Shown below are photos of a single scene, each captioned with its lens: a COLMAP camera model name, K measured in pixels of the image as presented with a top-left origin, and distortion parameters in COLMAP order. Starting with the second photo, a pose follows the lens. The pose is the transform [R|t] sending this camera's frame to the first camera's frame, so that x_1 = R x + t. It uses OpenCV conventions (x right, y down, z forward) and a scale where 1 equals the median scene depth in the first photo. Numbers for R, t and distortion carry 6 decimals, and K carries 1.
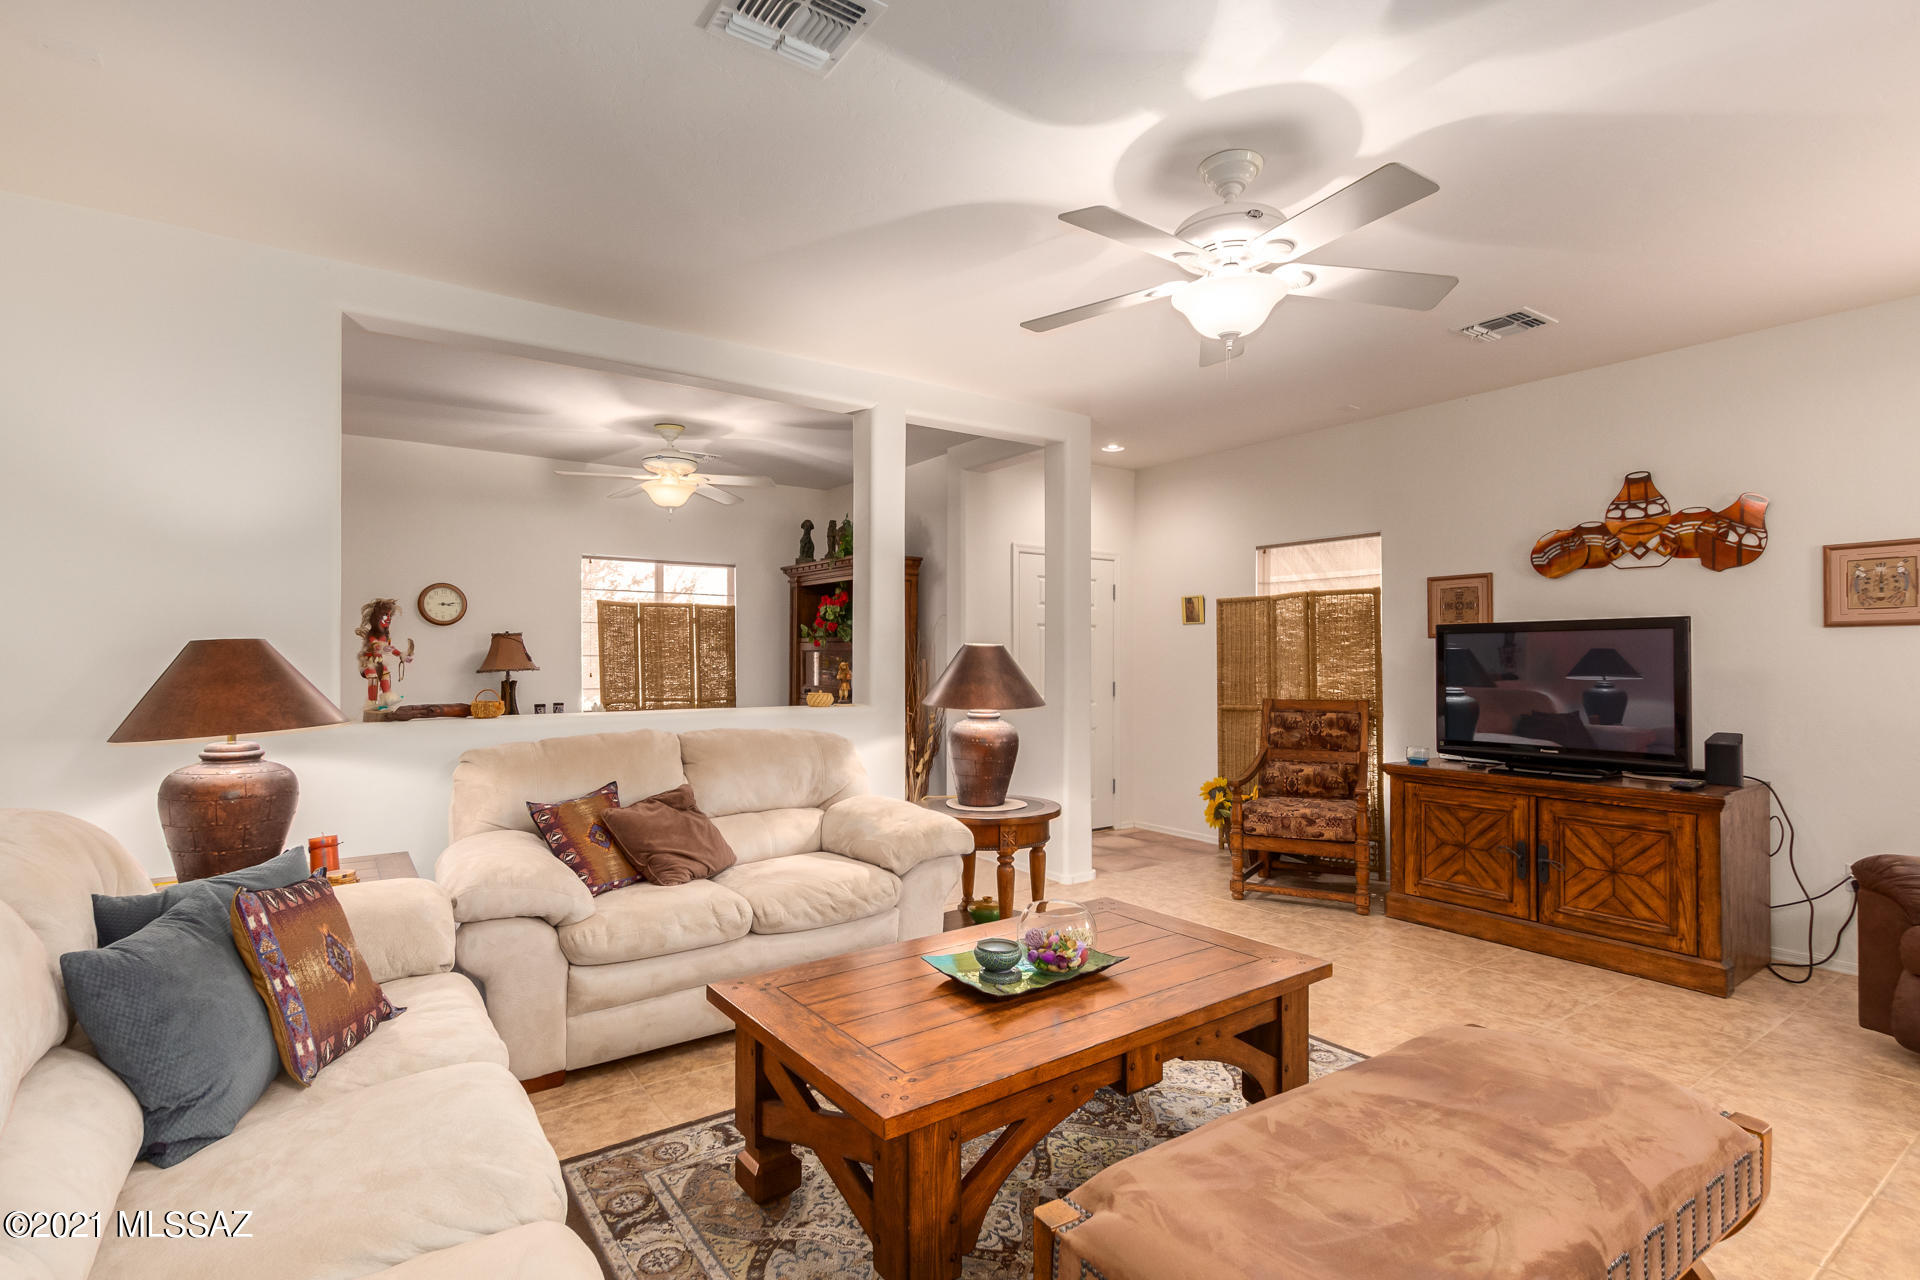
lens RADIAL K [[896.2, 0, 943.0], [0, 896.2, 647.2], [0, 0, 1]] dist [0.002342, 0.003414]
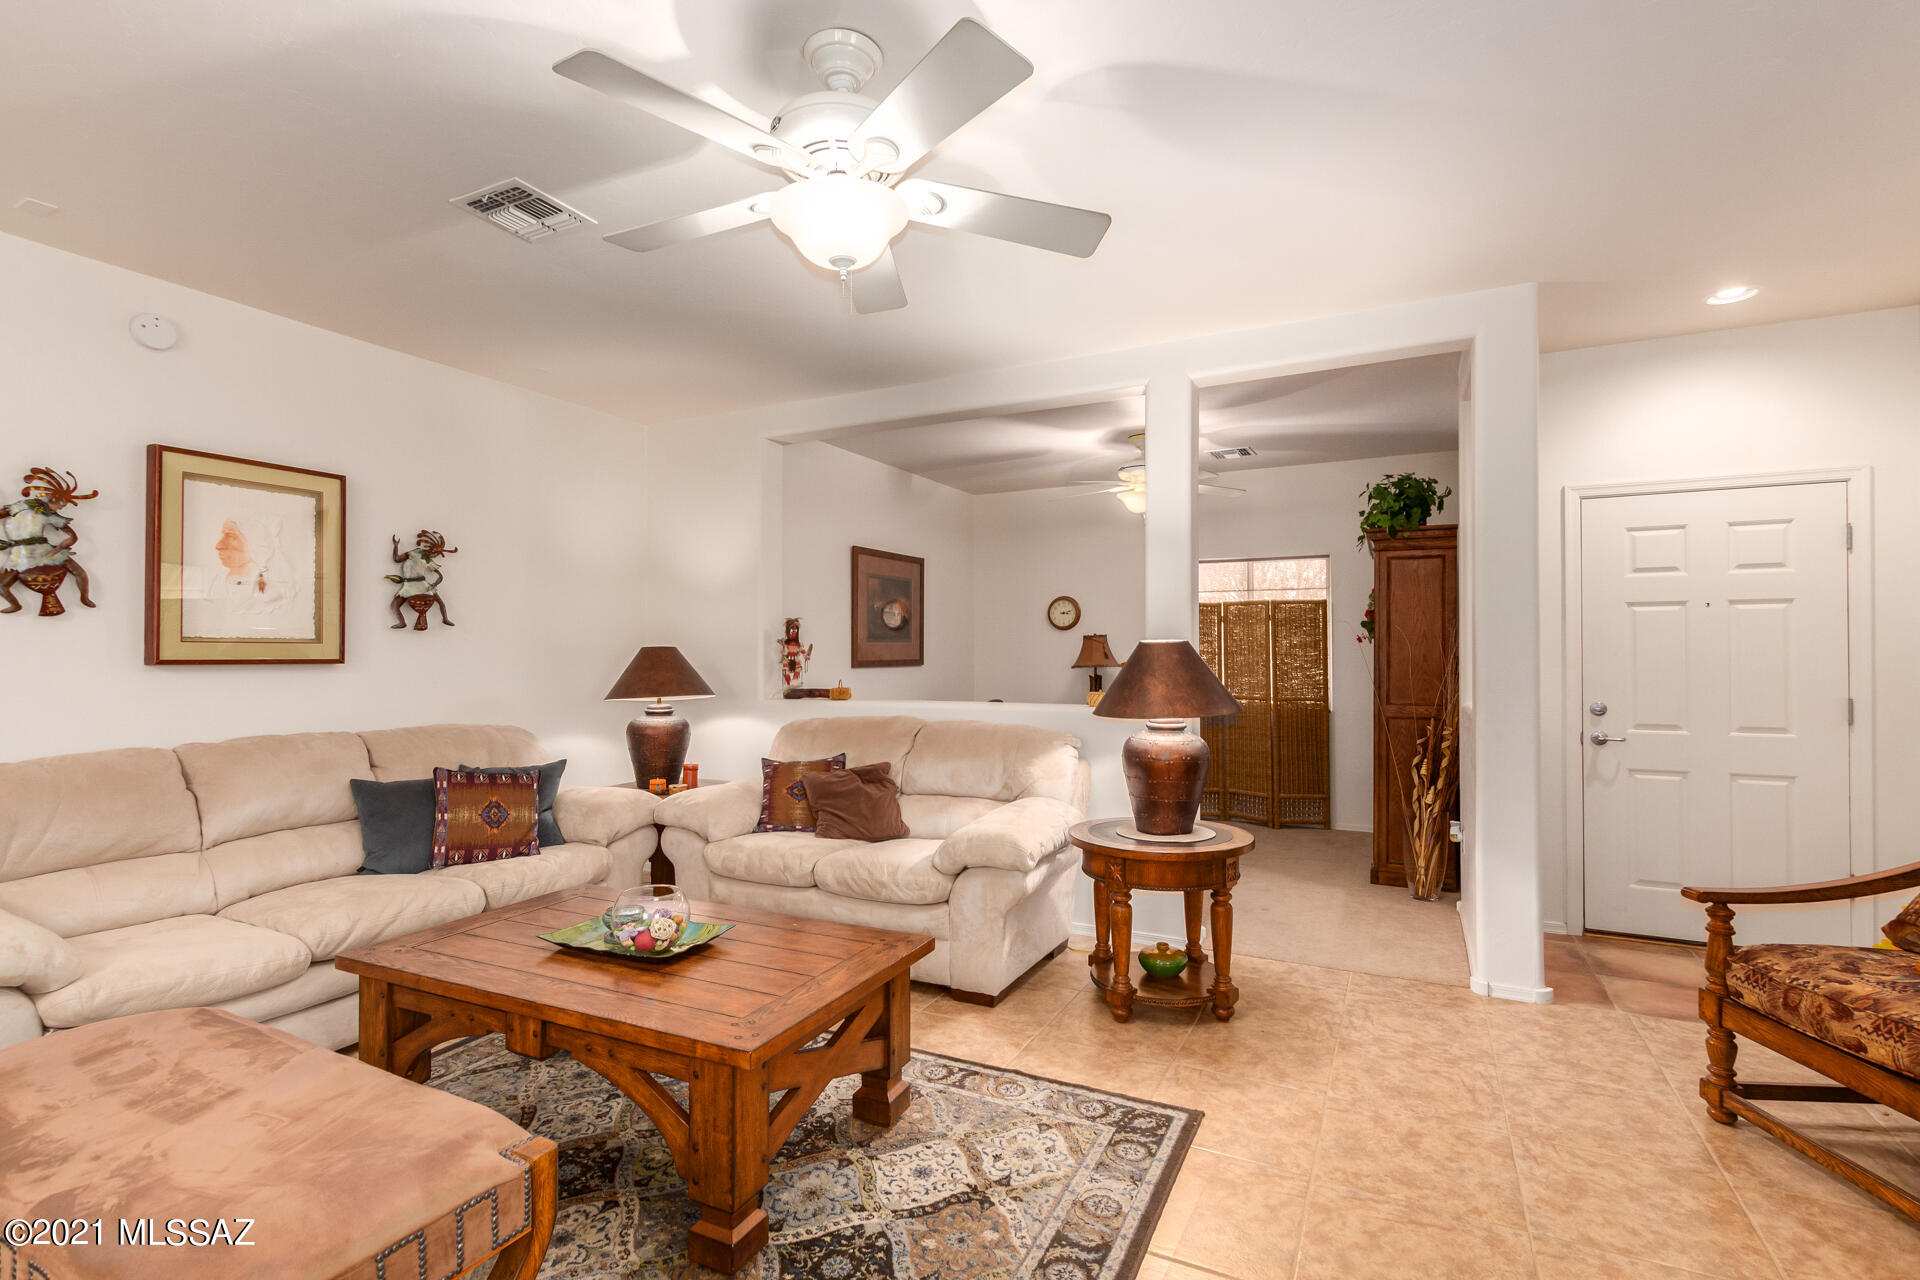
lens RADIAL K [[896.2, 0, 965.5], [0, 896.2, 646.1], [0, 0, 1]] dist [0.002342, 0.003414]
pose [[0.474487, -0.007896, -0.880227, 0.703413], [0.010073, 0.999943, -0.003540, 0.002188], [0.880205, -0.007186, 0.474539, 0.438874]]
